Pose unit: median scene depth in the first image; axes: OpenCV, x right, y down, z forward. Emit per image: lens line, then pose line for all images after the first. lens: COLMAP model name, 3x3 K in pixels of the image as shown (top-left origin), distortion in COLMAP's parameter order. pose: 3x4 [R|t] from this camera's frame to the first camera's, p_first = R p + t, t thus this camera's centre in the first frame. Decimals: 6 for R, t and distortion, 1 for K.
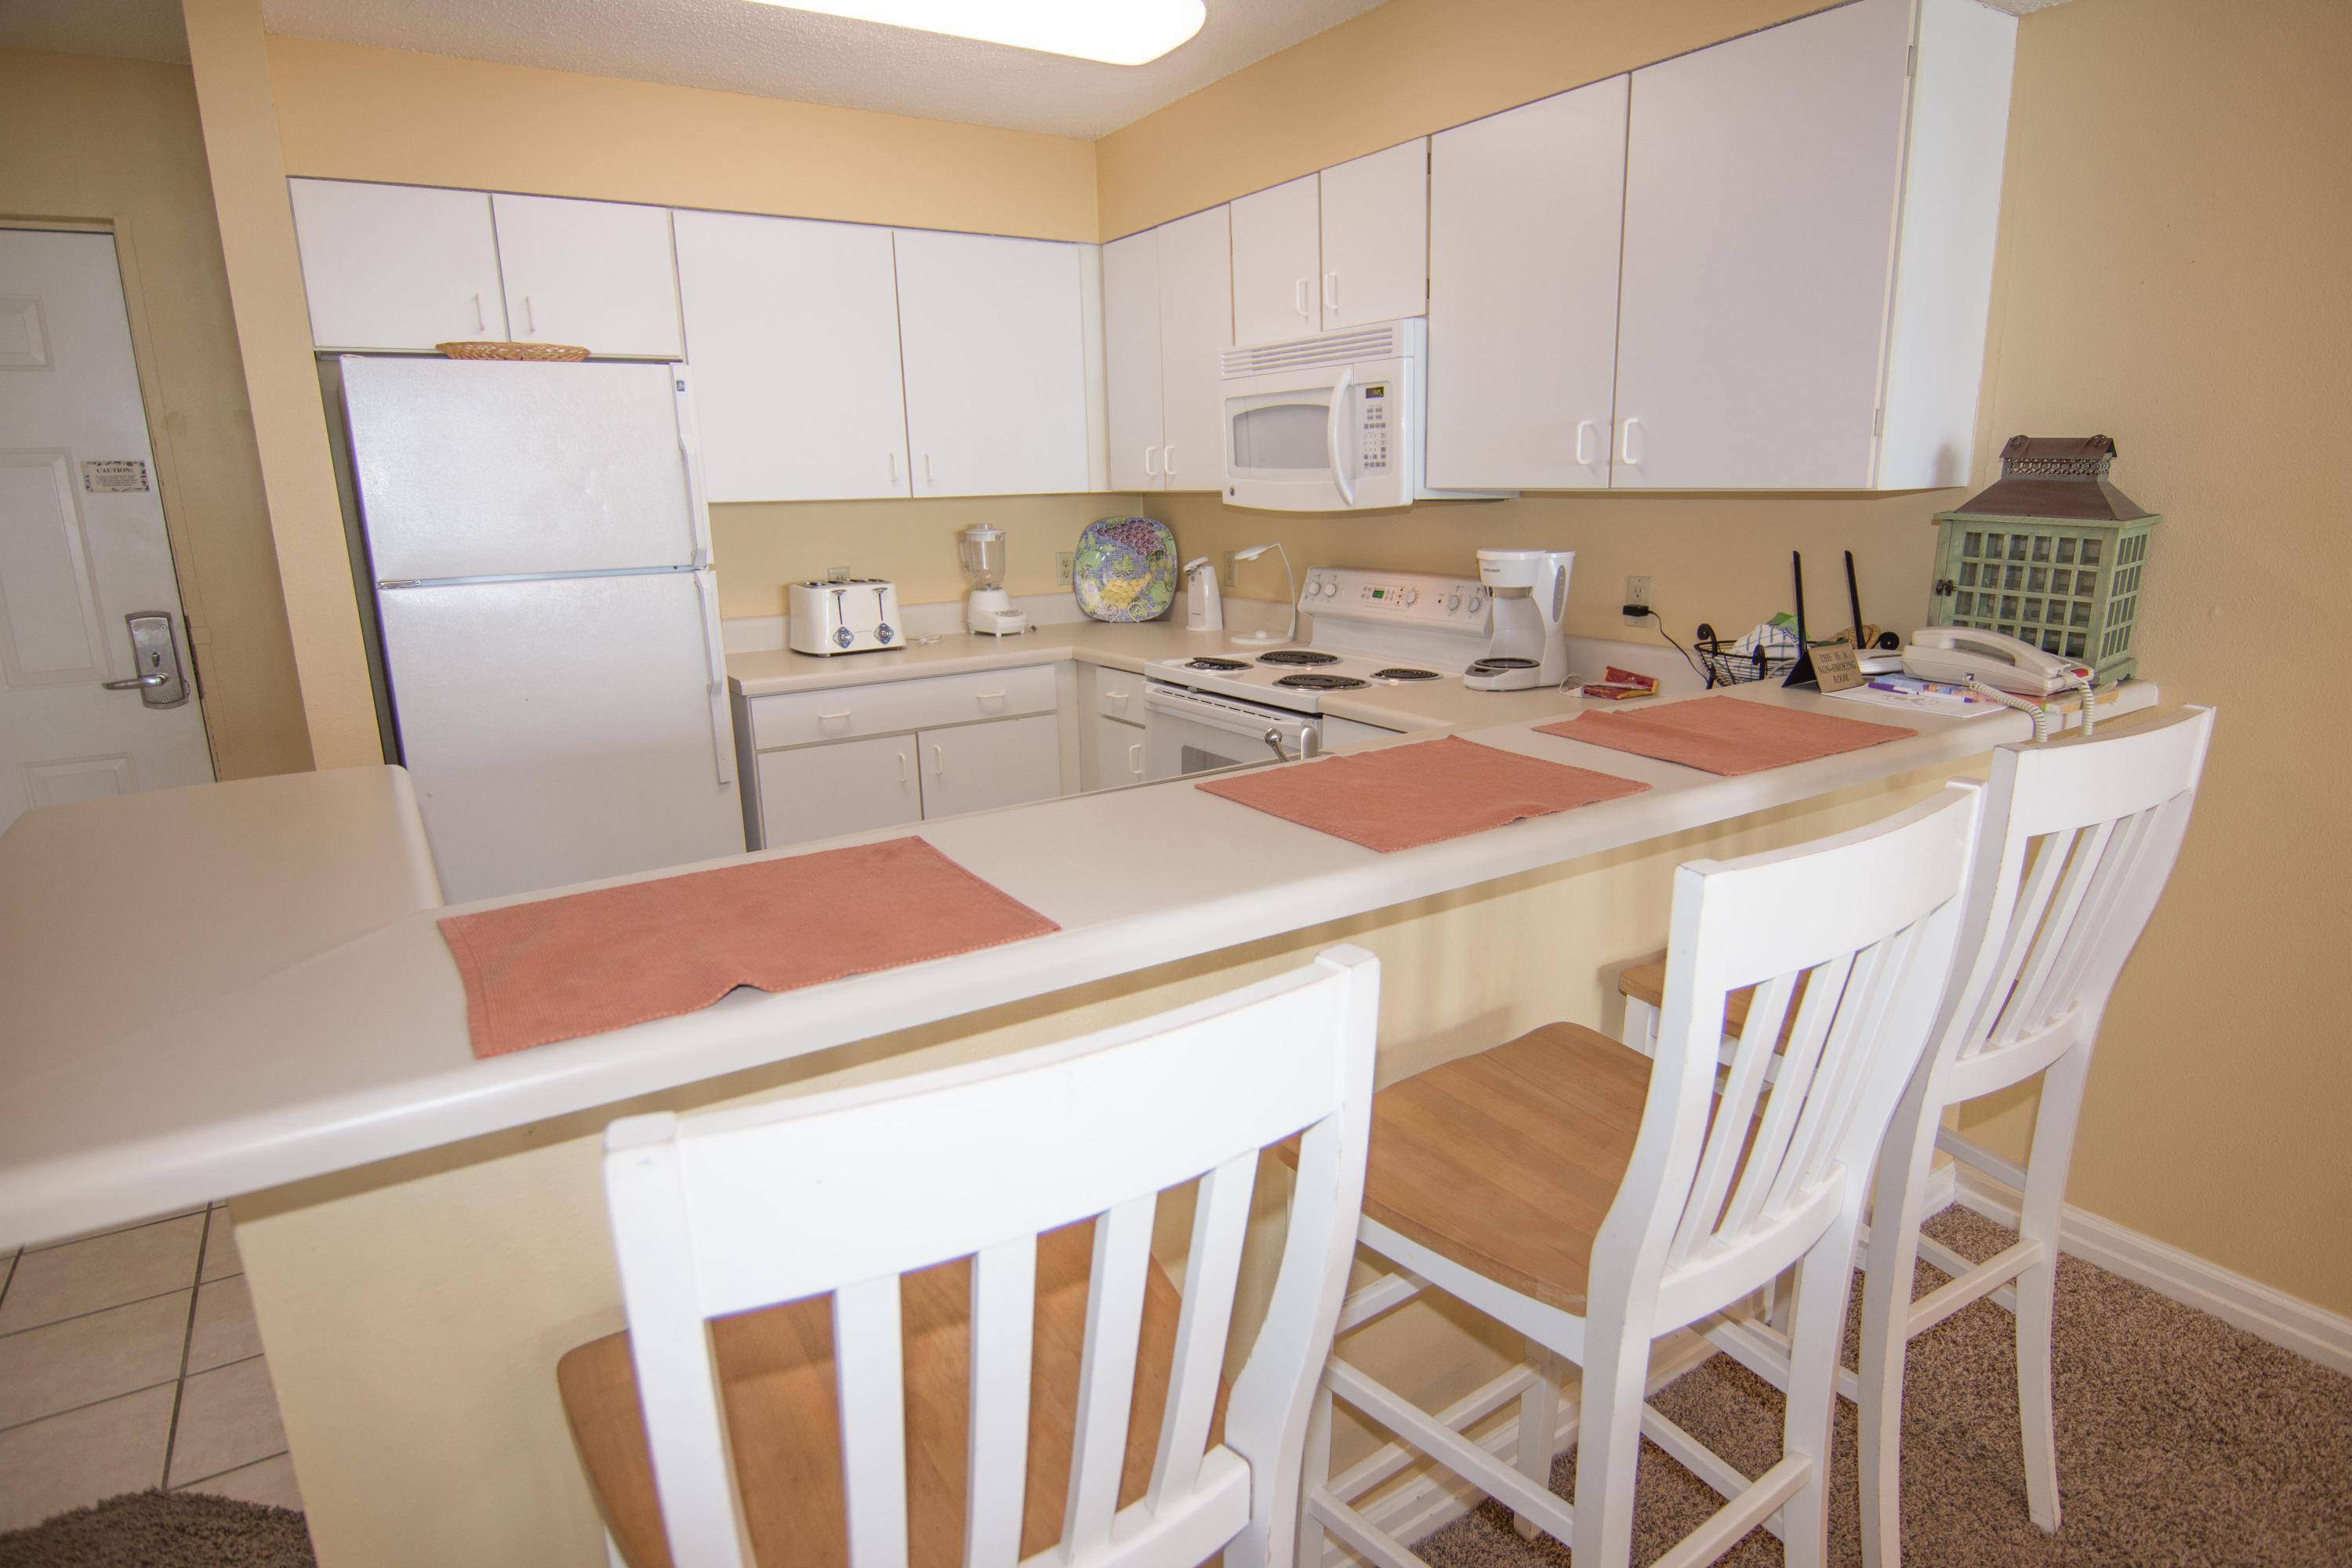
lens RADIAL K [[1264.6, 0, 1176.0], [0, 1264.6, 784.0], [0, 0, 1]] dist [-0.000613, -0.018073]
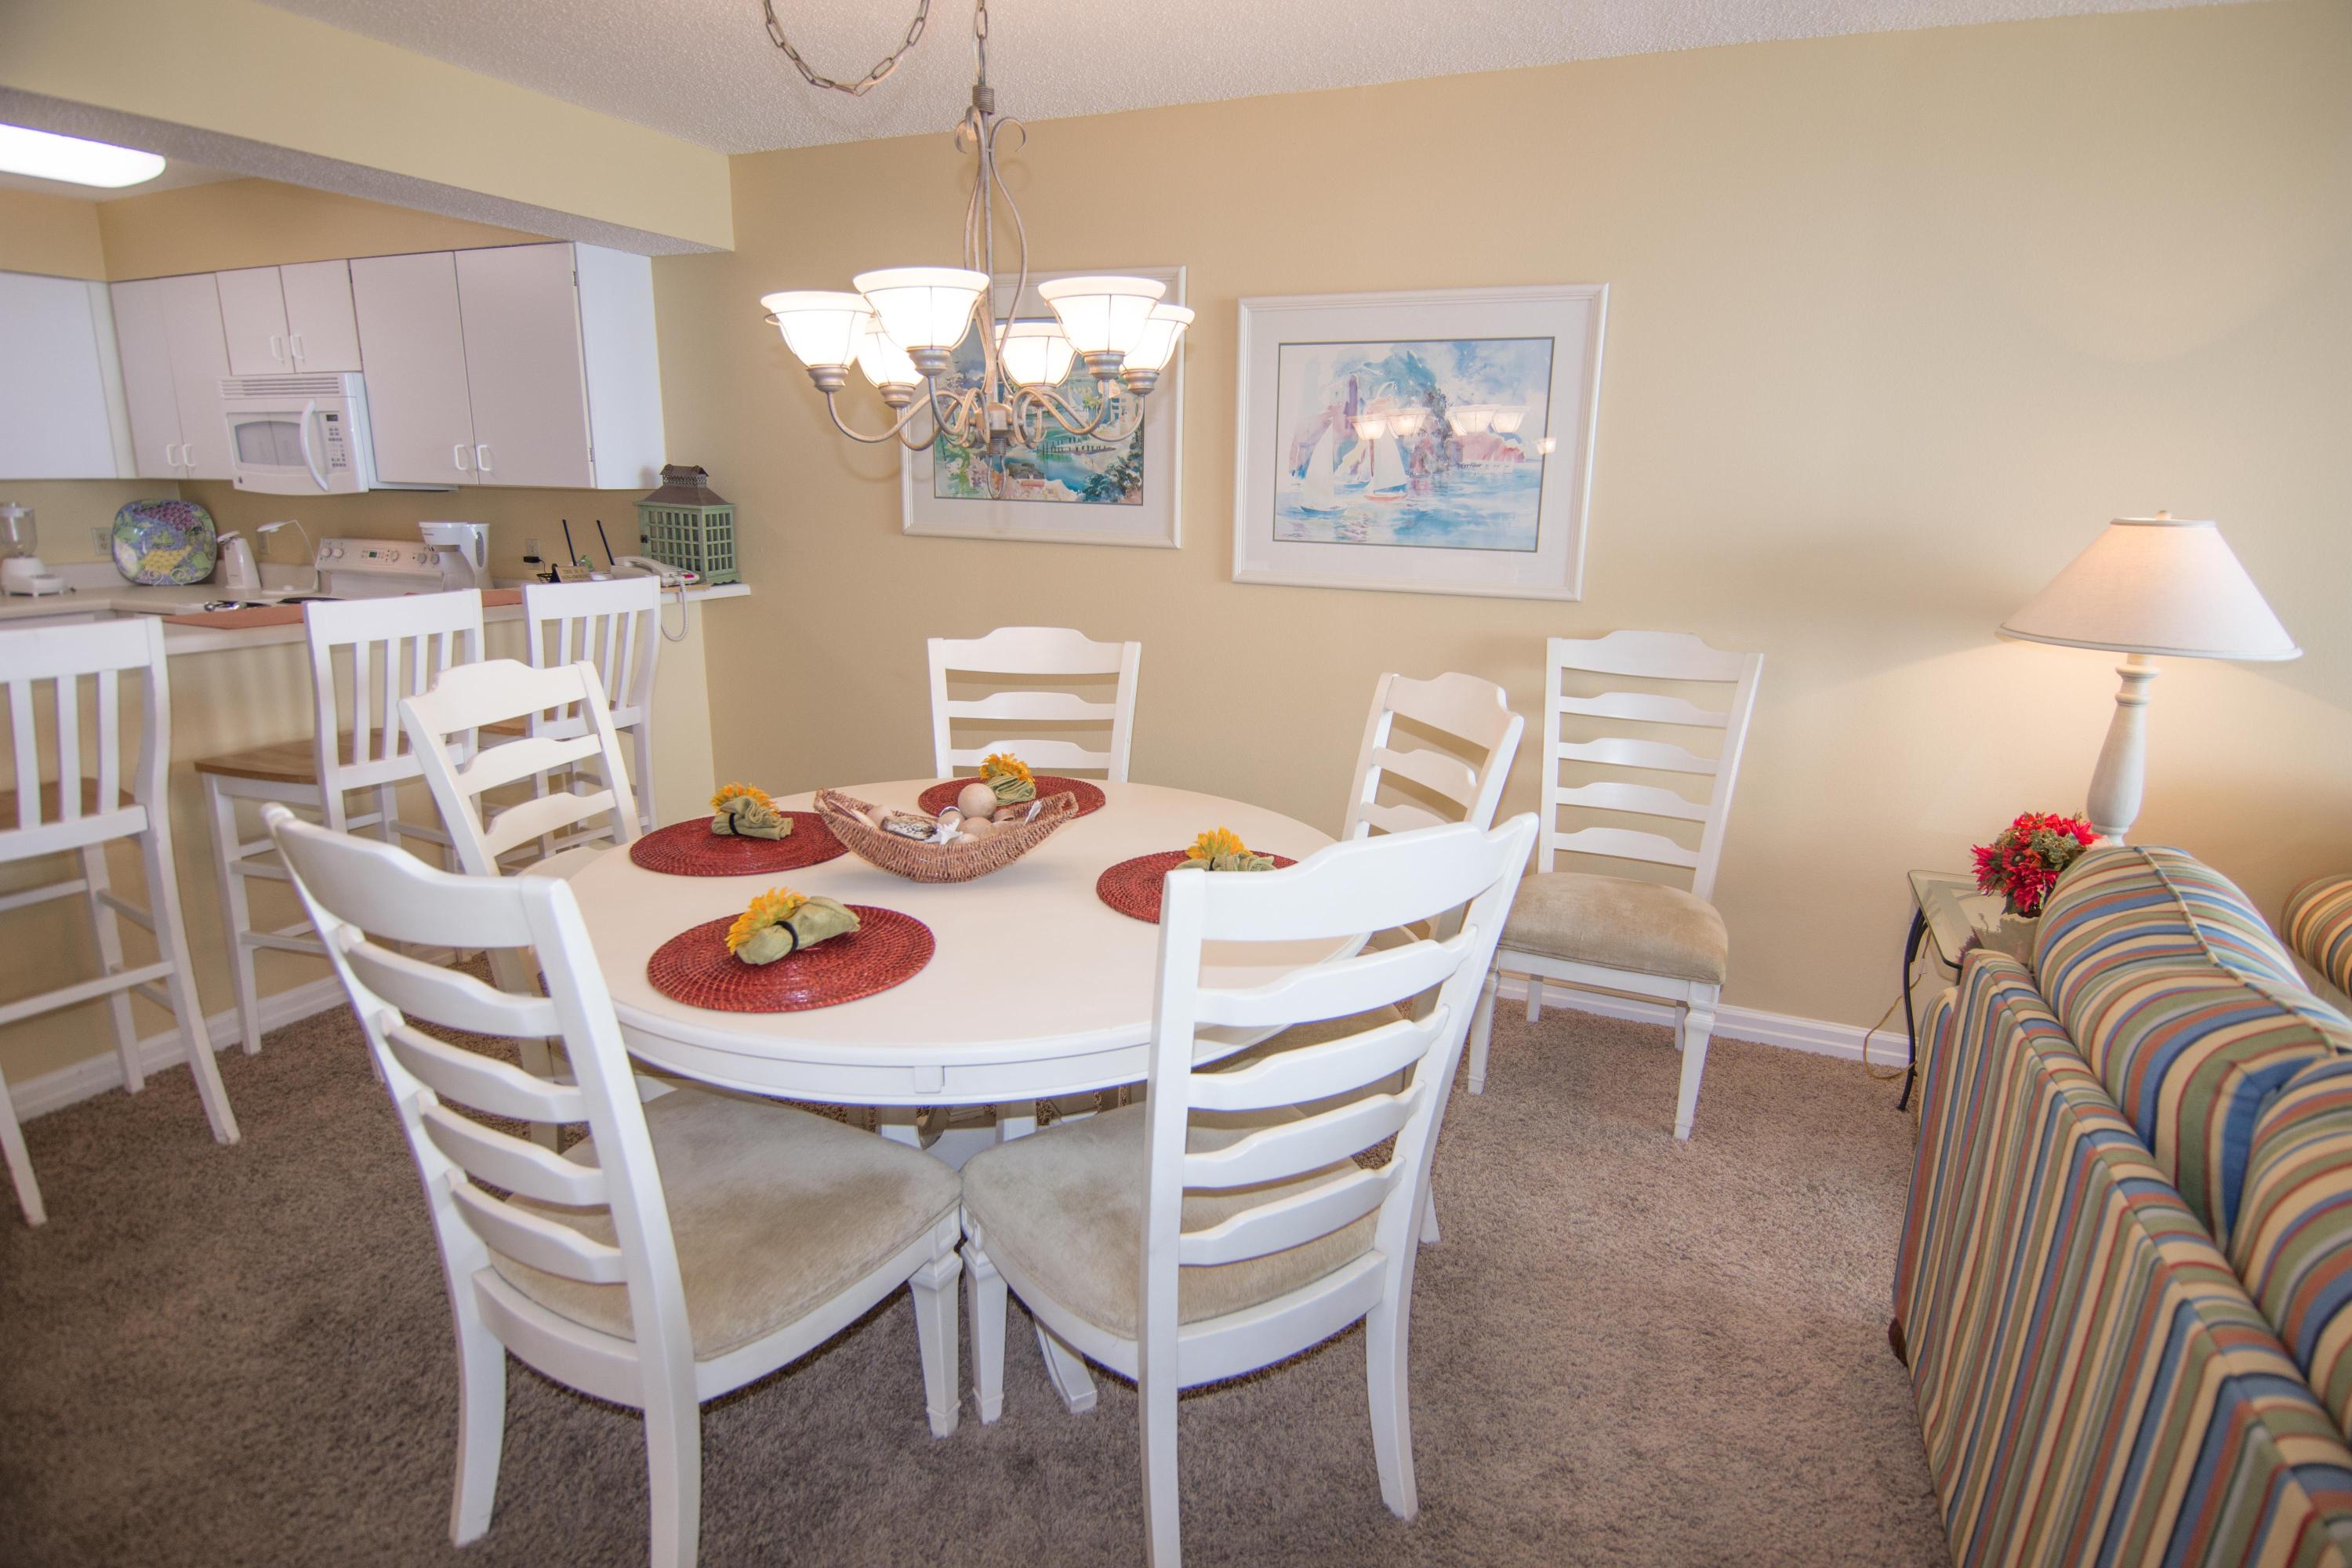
lens RADIAL K [[1239.2, 0, 1190.4], [0, 1239.2, 777.0], [0, 0, 1]] dist [0.002061, -0.017892]
pose [[0.825923, -0.093144, 0.556035, 0.119443], [0.096771, 0.995042, 0.022944, 0.154617], [-0.555415, 0.034858, 0.830842, -0.656451]]
